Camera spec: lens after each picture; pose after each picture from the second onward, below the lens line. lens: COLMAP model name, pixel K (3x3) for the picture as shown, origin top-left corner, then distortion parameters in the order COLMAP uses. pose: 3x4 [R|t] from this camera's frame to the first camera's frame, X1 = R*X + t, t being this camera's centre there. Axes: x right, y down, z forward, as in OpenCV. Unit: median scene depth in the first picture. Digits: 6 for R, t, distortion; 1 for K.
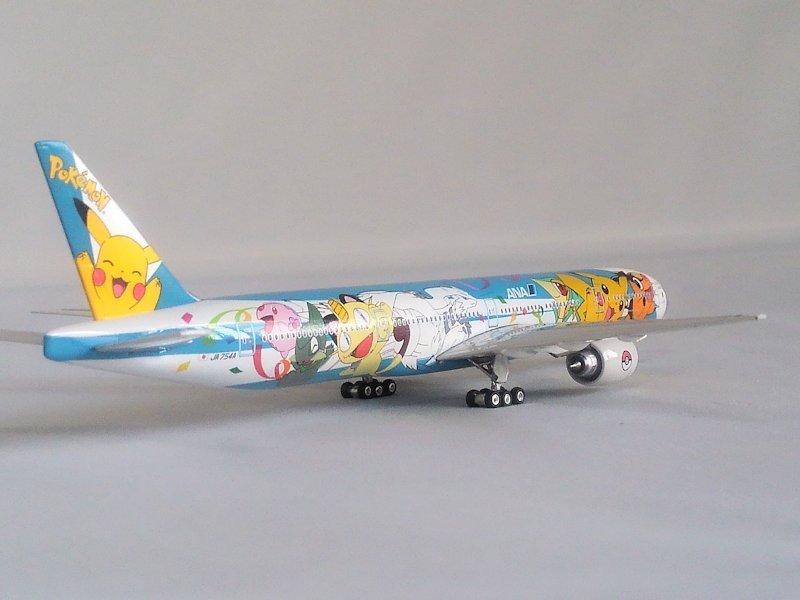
lens RADIAL K [[1604.0, 0, 400.0], [0, 1604.0, 300.0], [0, 0, 1]] dist [0.023736, -0.385960]
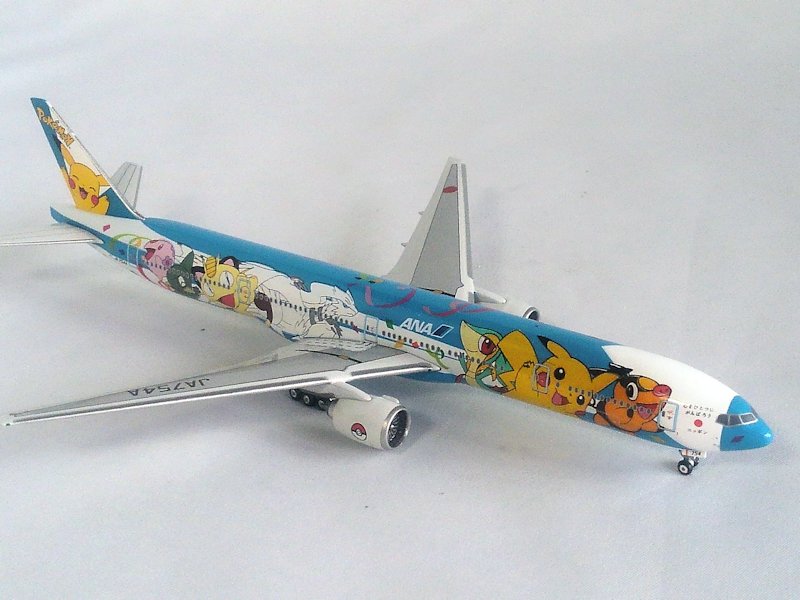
lens RADIAL K [[1604.0, 0, 400.0], [0, 1604.0, 300.0], [0, 0, 1]] dist [0.023736, -0.385960]
pose [[0.031900, 0.452616, -0.891135, 1.088770], [-0.026557, 0.891657, 0.451931, -0.536829], [0.999138, 0.009249, 0.040464, 1.046480]]
